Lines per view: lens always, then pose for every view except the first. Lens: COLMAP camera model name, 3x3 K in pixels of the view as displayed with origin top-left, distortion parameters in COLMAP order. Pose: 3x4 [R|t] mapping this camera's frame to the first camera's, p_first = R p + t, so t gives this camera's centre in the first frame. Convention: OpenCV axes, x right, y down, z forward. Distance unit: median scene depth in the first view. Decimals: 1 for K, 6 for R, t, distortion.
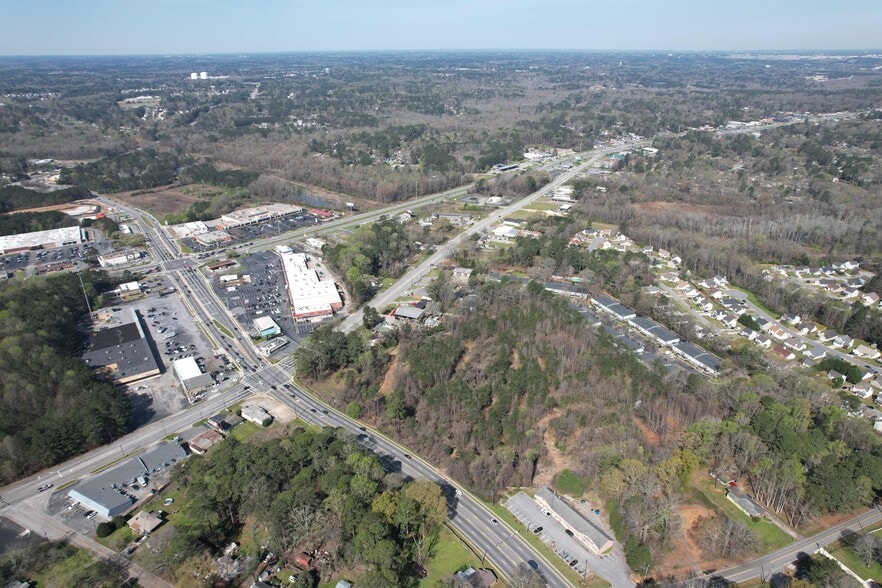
lens RADIAL K [[565.1, 0, 443.0], [0, 565.1, 293.5], [0, 0, 1]] dist [-0.073400, 0.066799]
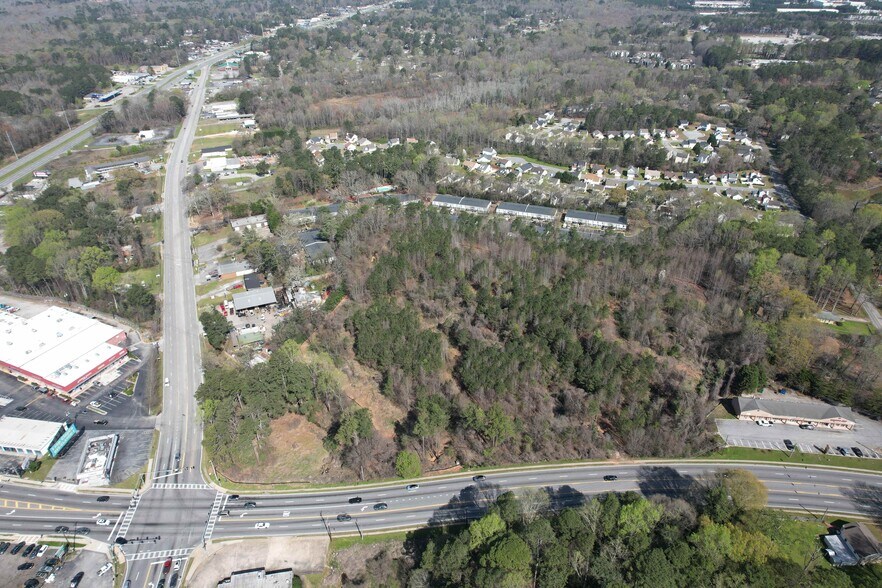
lens RADIAL K [[565.1, 0, 441.0], [0, 565.1, 286.7], [0, 0, 1]] dist [-0.073400, 0.066799]
pose [[0.682804, -0.367765, 0.631291, -0.291278], [0.293586, 0.929351, 0.223861, -0.054990], [-0.669019, 0.032484, 0.742535, 0.367793]]
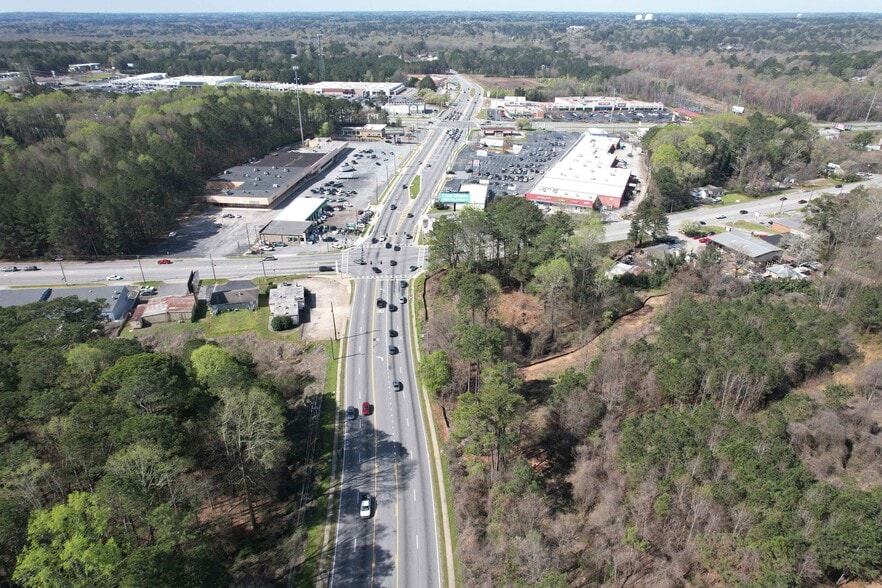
lens RADIAL K [[565.1, 0, 444.8], [0, 565.1, 291.7], [0, 0, 1]] dist [-0.073400, 0.066799]
pose [[0.749123, 0.307387, -0.586795, 0.033176], [-0.277130, 0.950002, 0.143856, 0.067759], [0.601676, 0.054852, 0.796854, 0.473919]]
